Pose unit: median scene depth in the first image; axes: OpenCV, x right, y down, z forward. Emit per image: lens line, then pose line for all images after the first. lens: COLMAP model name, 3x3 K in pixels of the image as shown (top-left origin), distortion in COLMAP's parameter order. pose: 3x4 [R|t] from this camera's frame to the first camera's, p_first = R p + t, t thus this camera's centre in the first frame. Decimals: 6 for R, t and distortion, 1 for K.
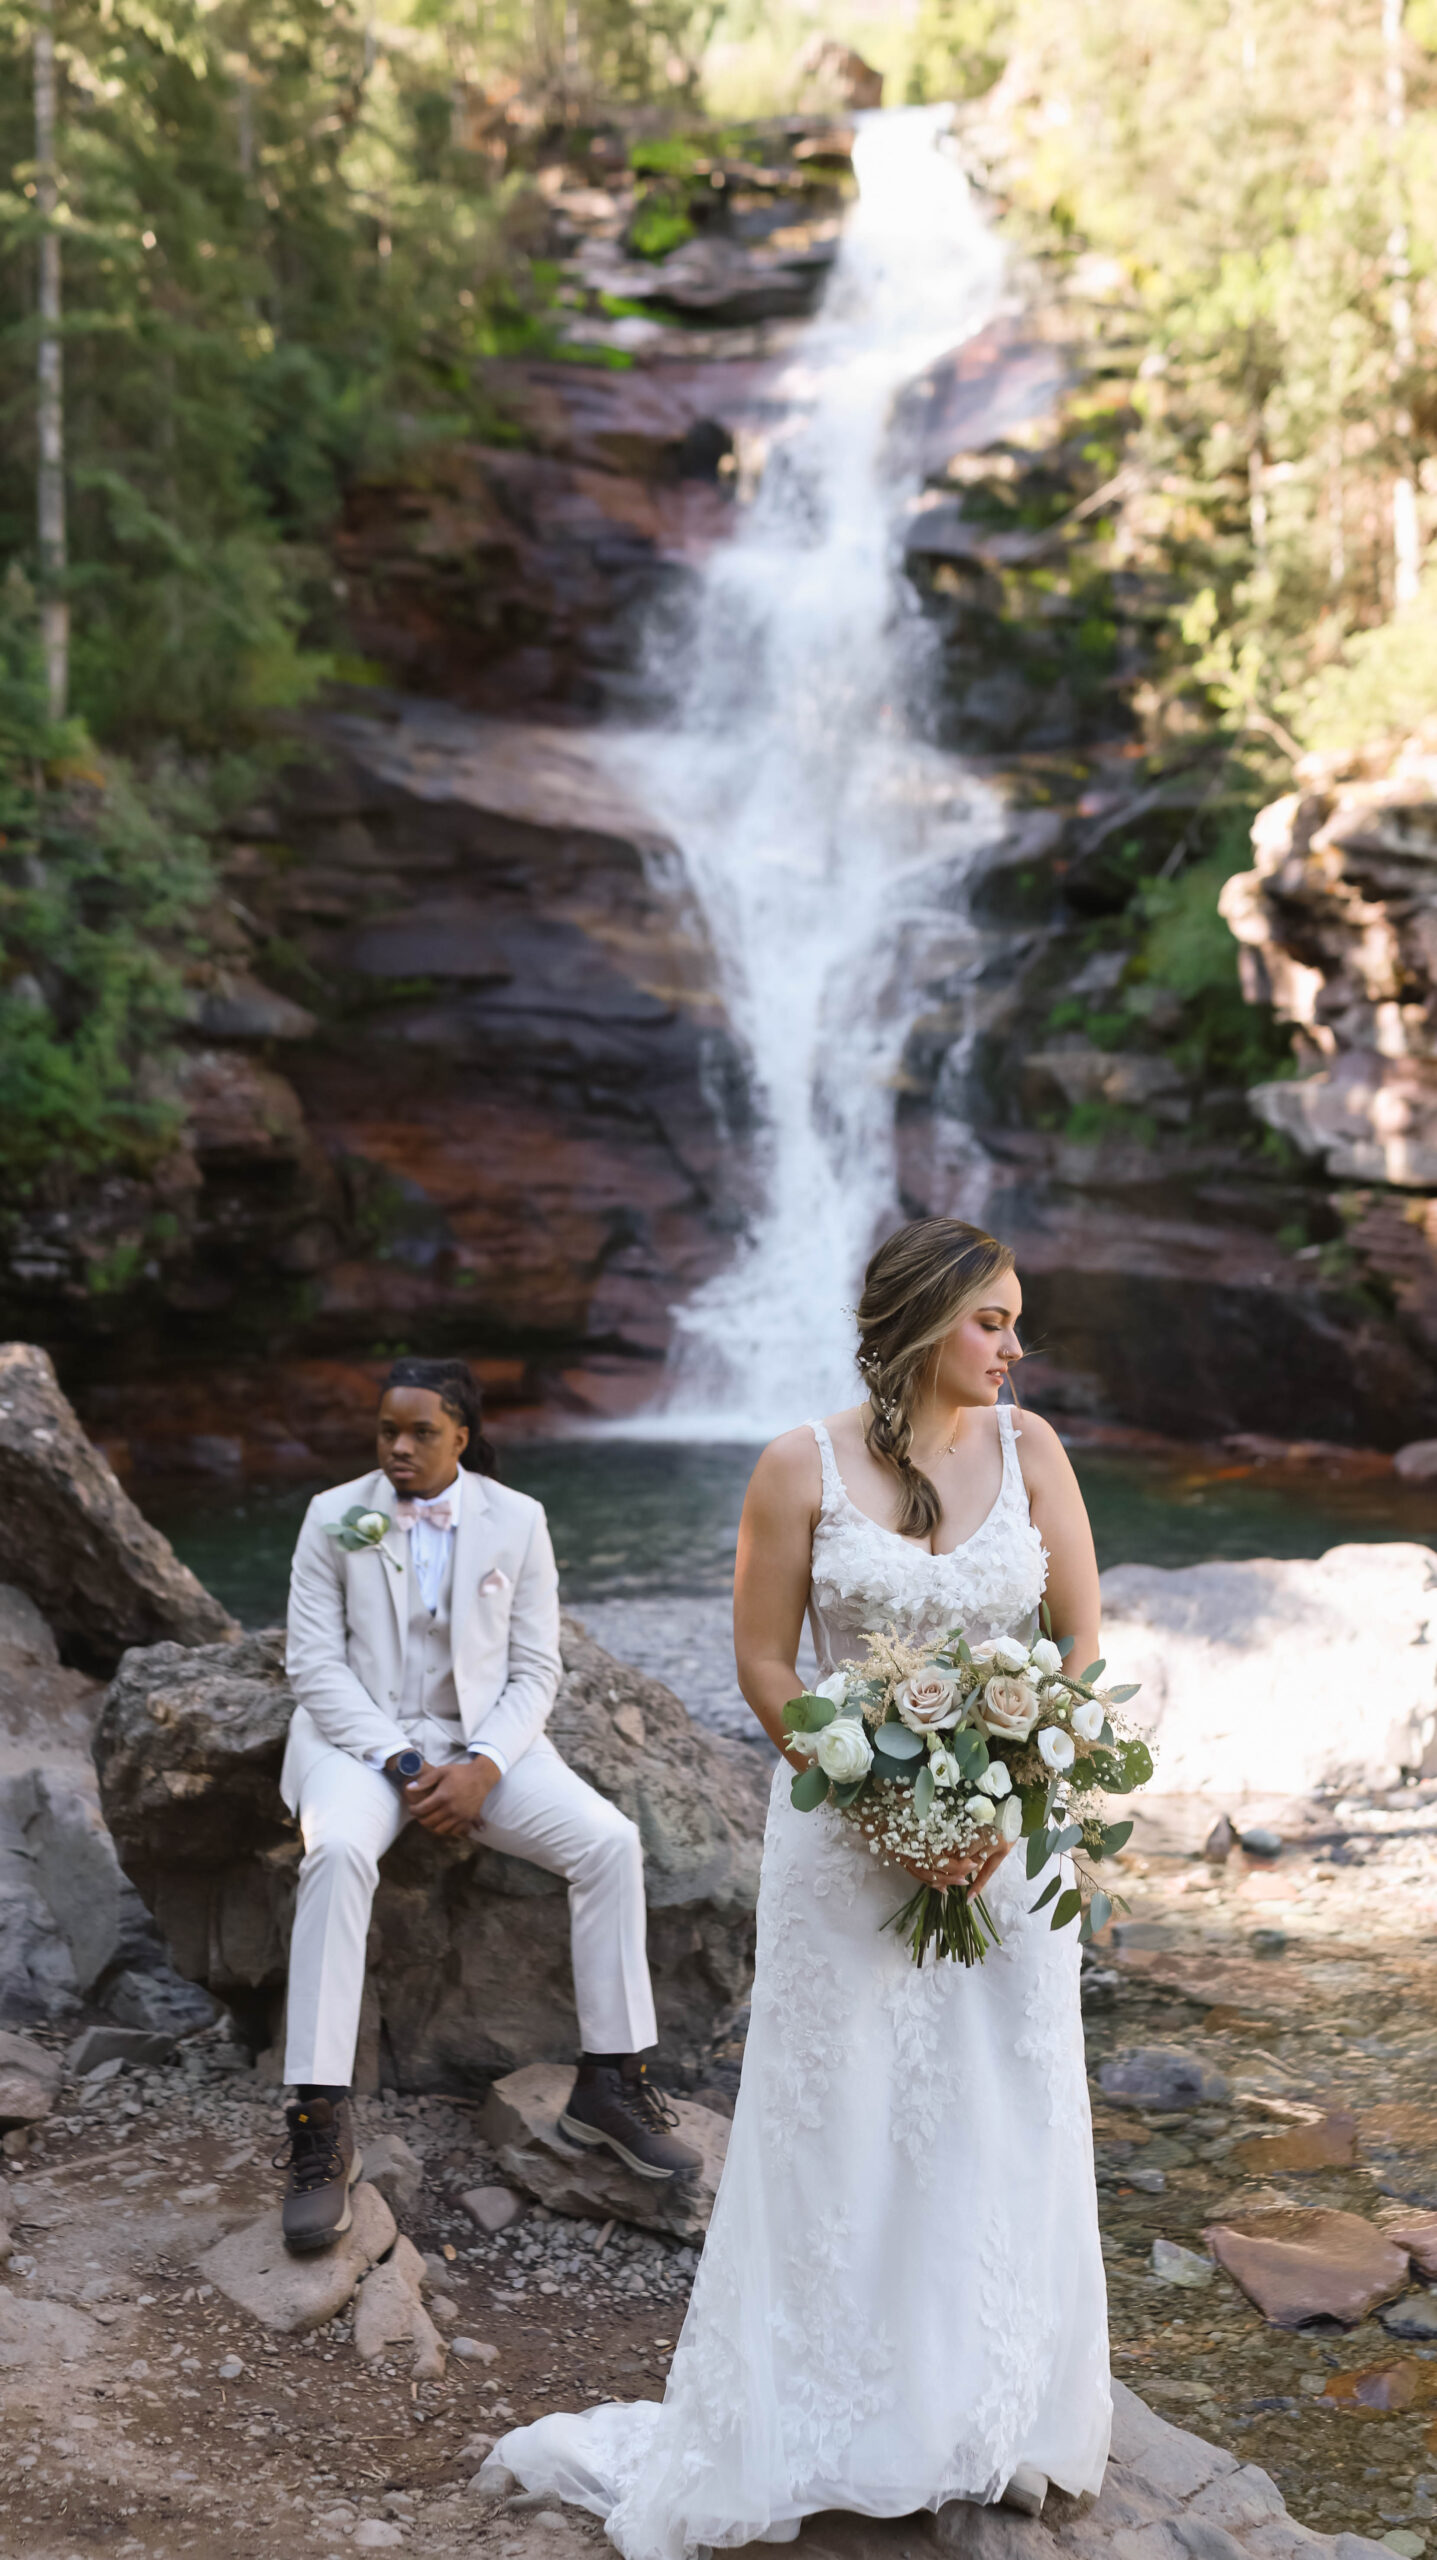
lens RADIAL K [[2797.6, 0, 718.5], [0, 2797.6, 1280.0], [0, 0, 1]] dist [-0.055905, 0.004418]
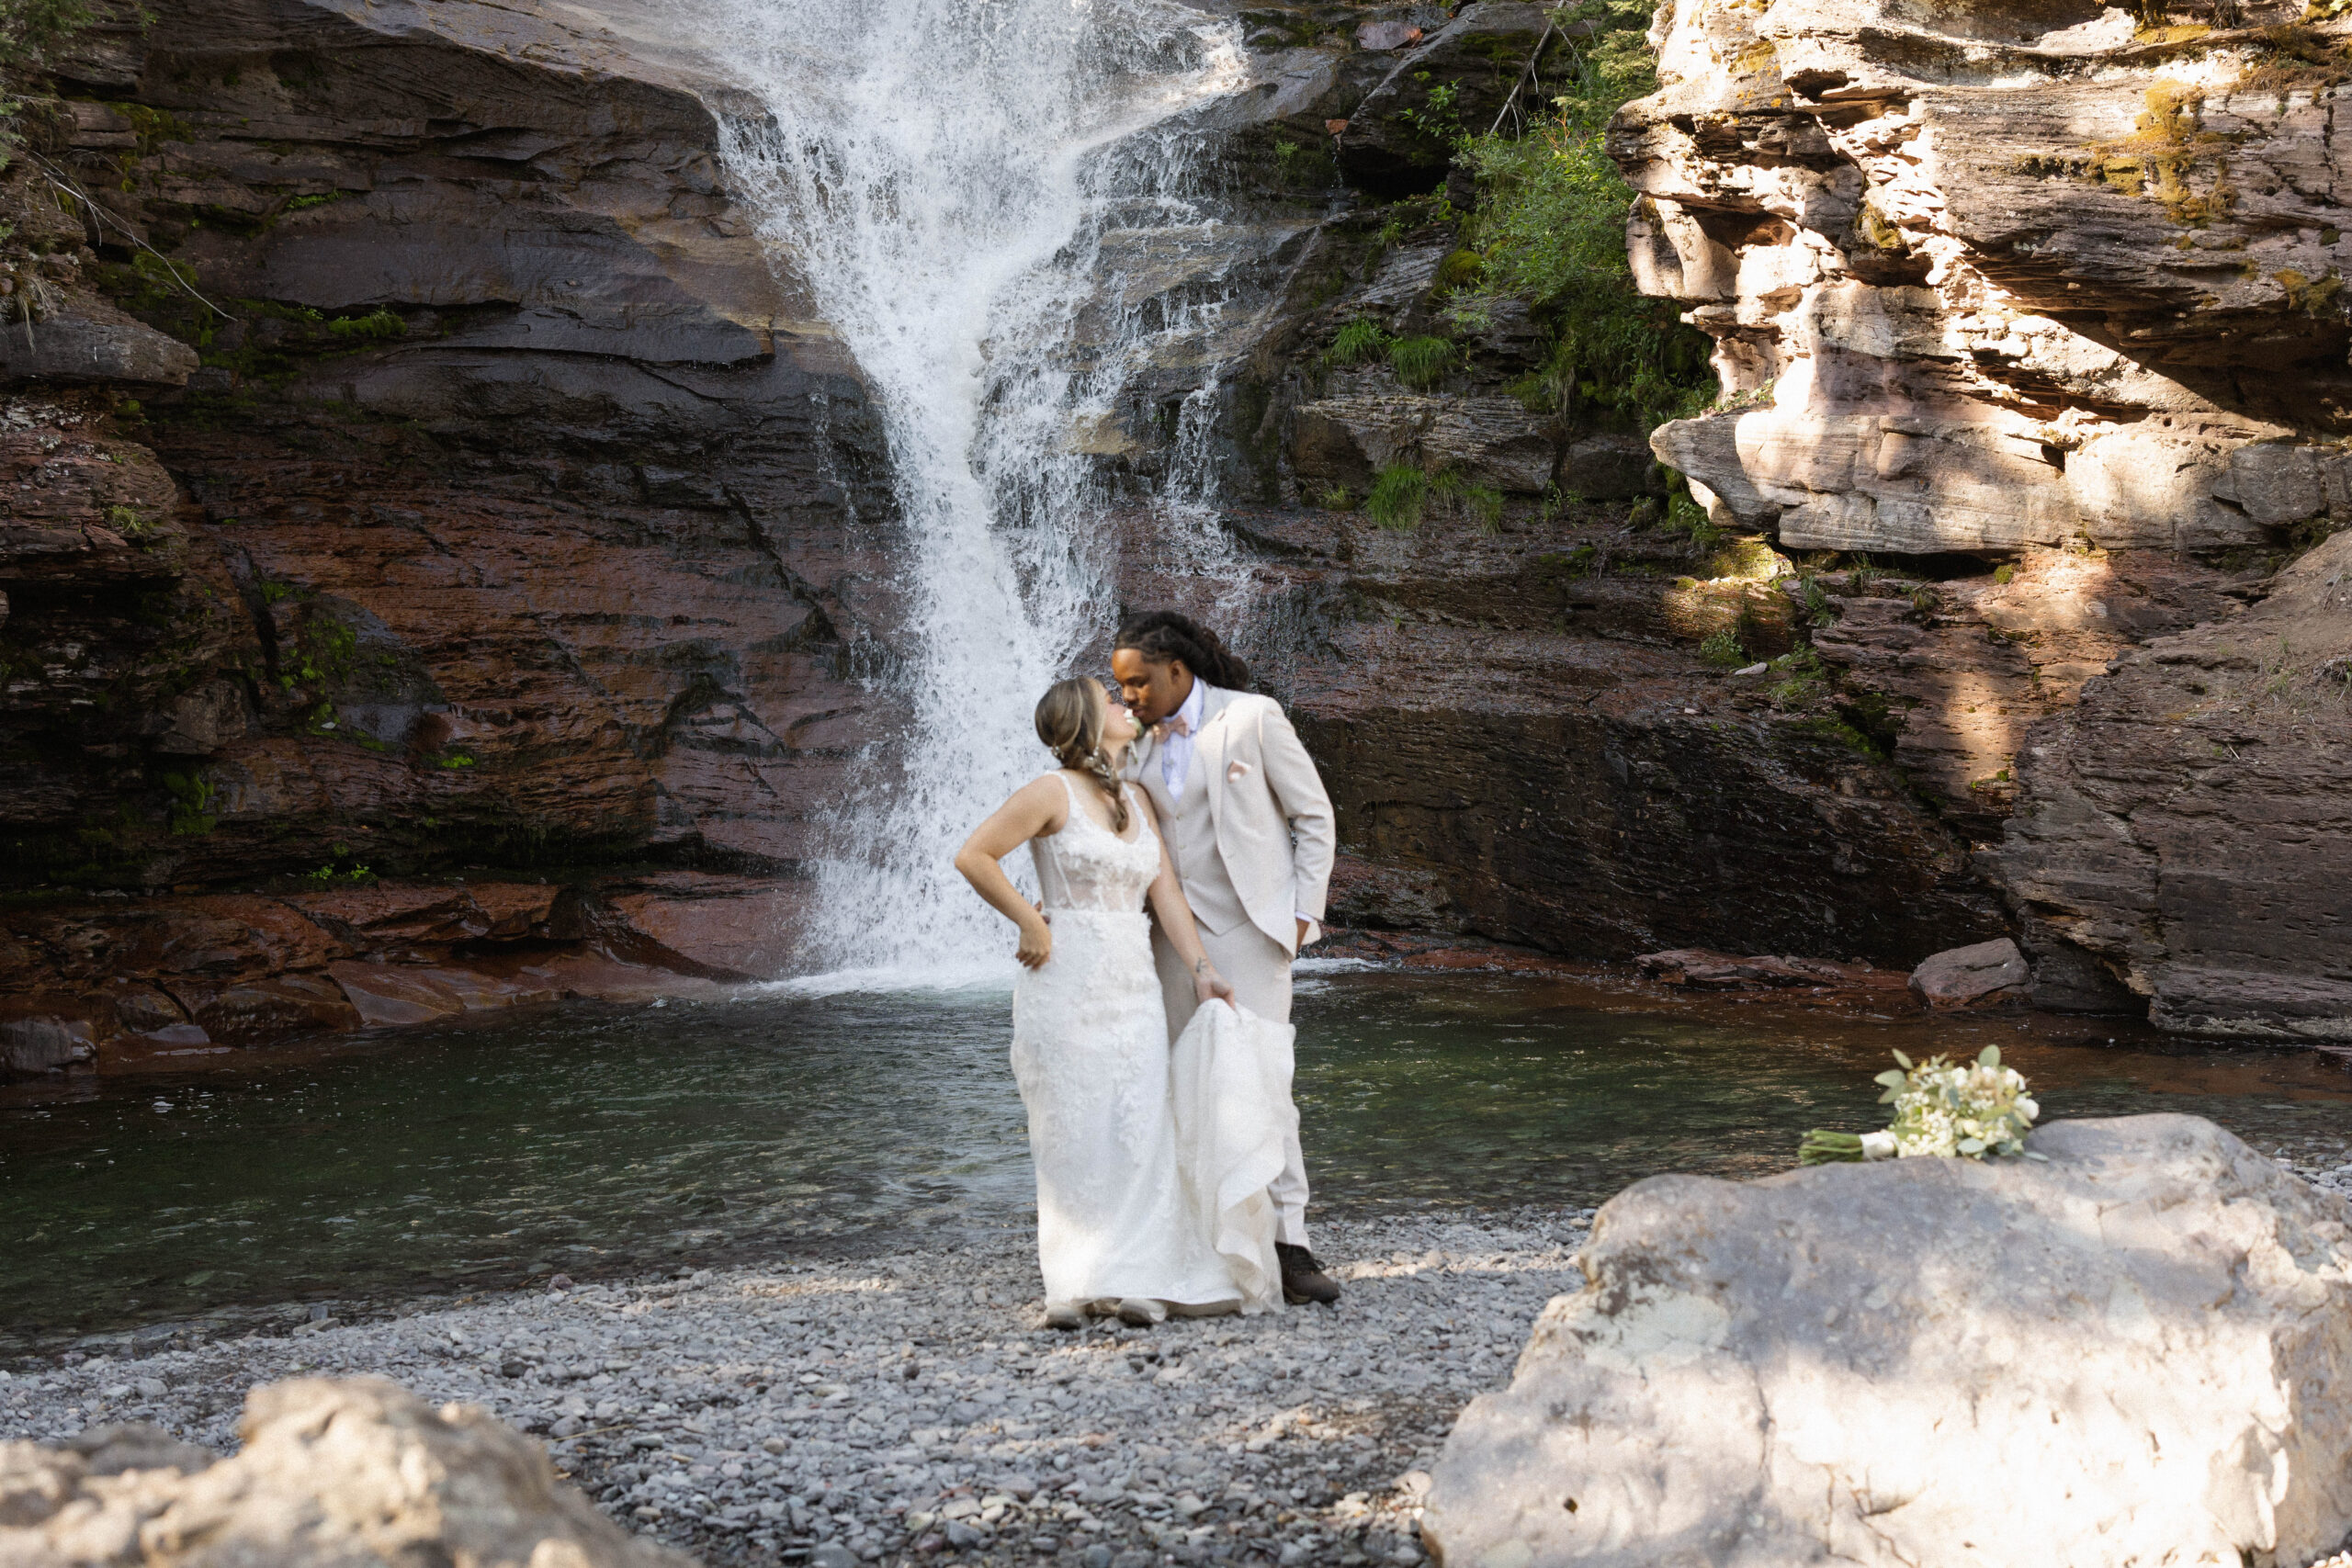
lens RADIAL K [[3595.7, 0, 1176.0], [0, 3595.7, 784.0], [0, 0, 1]] dist [-0.013143, 0.001026]
pose [[0.995128, -0.038414, 0.090796, -0.001373], [0.038690, 0.999250, -0.001282, 0.012025], [-0.090679, 0.004789, 0.995869, 0.154277]]
